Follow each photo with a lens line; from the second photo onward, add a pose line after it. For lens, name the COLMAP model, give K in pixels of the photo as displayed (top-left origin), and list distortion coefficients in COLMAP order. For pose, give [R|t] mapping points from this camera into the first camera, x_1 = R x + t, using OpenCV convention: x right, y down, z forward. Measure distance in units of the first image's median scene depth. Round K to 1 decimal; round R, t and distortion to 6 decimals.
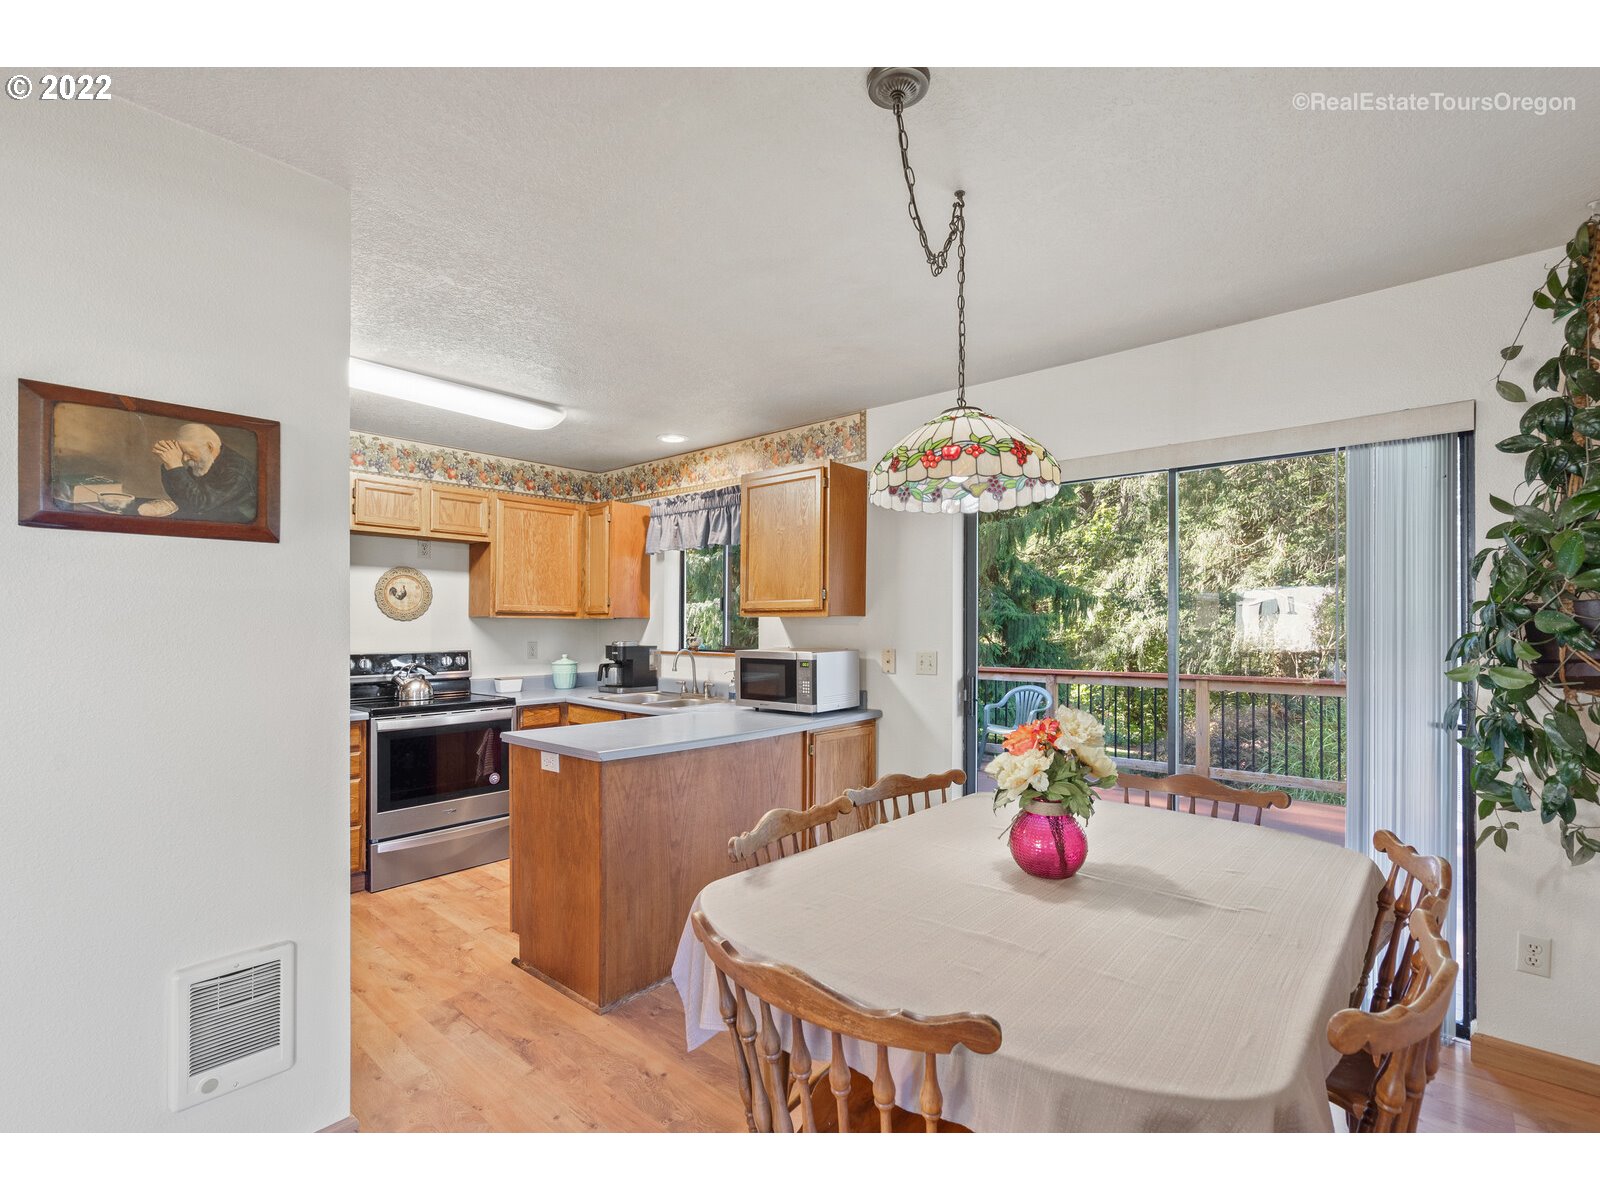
lens RADIAL K [[747.8, 0, 805.3], [0, 747.8, 619.1], [0, 0, 1]] dist [-0.003769, -0.000127]
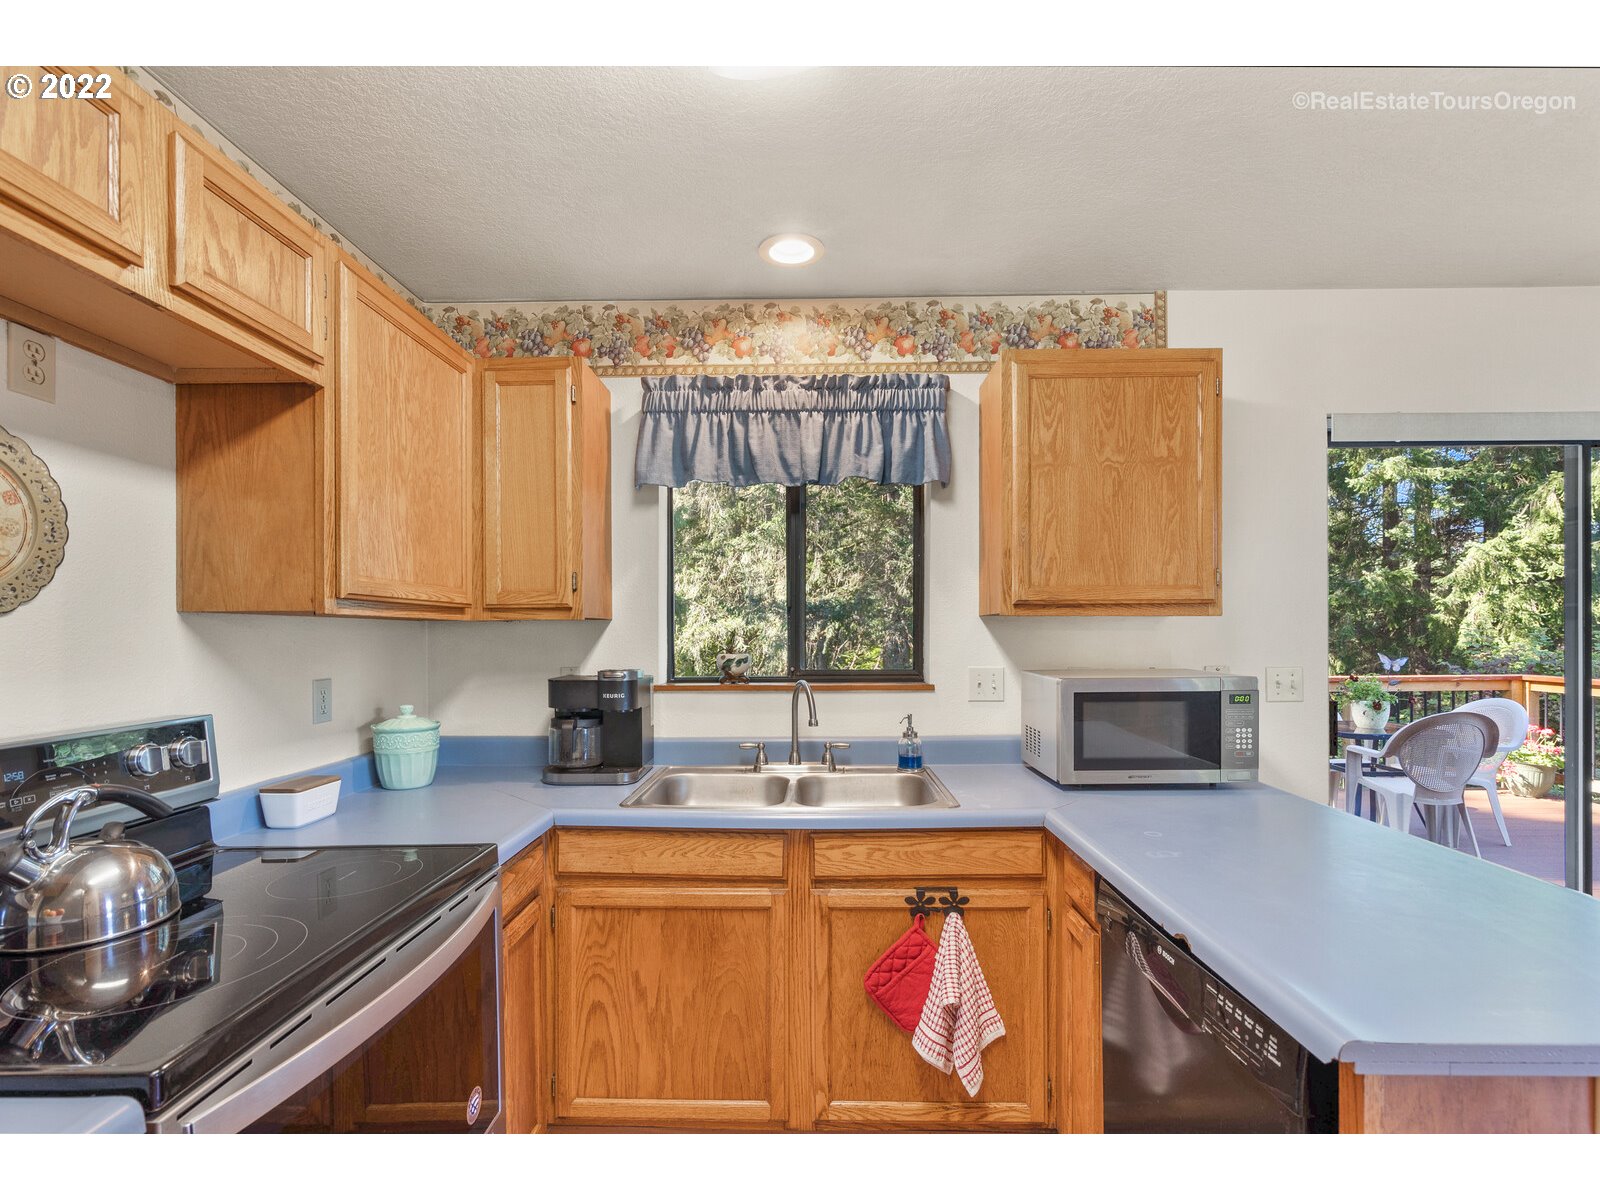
lens RADIAL K [[735.9, 0, 809.5], [0, 735.9, 630.9], [0, 0, 1]] dist [0.000030, 0.000121]
pose [[0.758745, -0.006713, 0.651353, -0.473624], [0.001752, 0.999964, 0.008264, 0.003098], [-0.651385, -0.005129, 0.758730, 0.610804]]
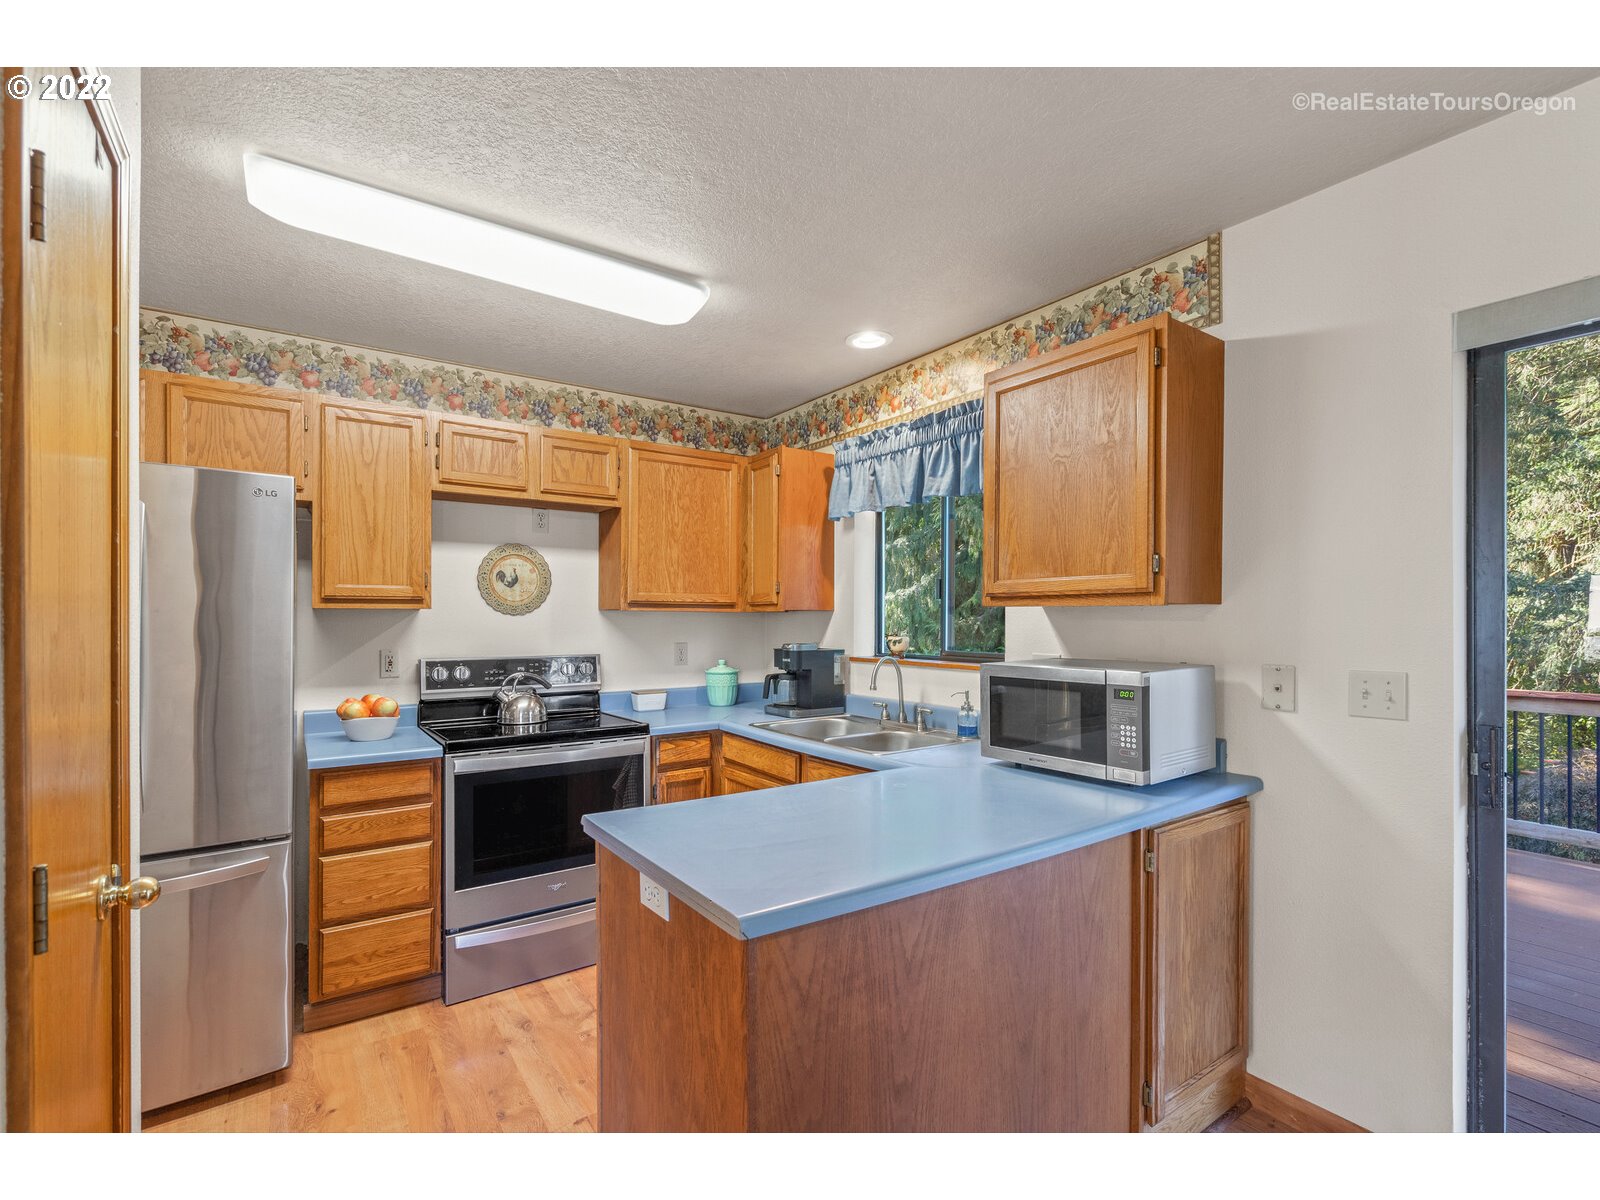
lens RADIAL K [[747.8, 0, 805.3], [0, 747.8, 619.1], [0, 0, 1]] dist [-0.003769, -0.000127]
pose [[0.973273, -0.001558, -0.229644, -0.078030], [0.003368, 0.999966, 0.007492, 0.001612], [0.229625, -0.008065, 0.973246, 0.329947]]
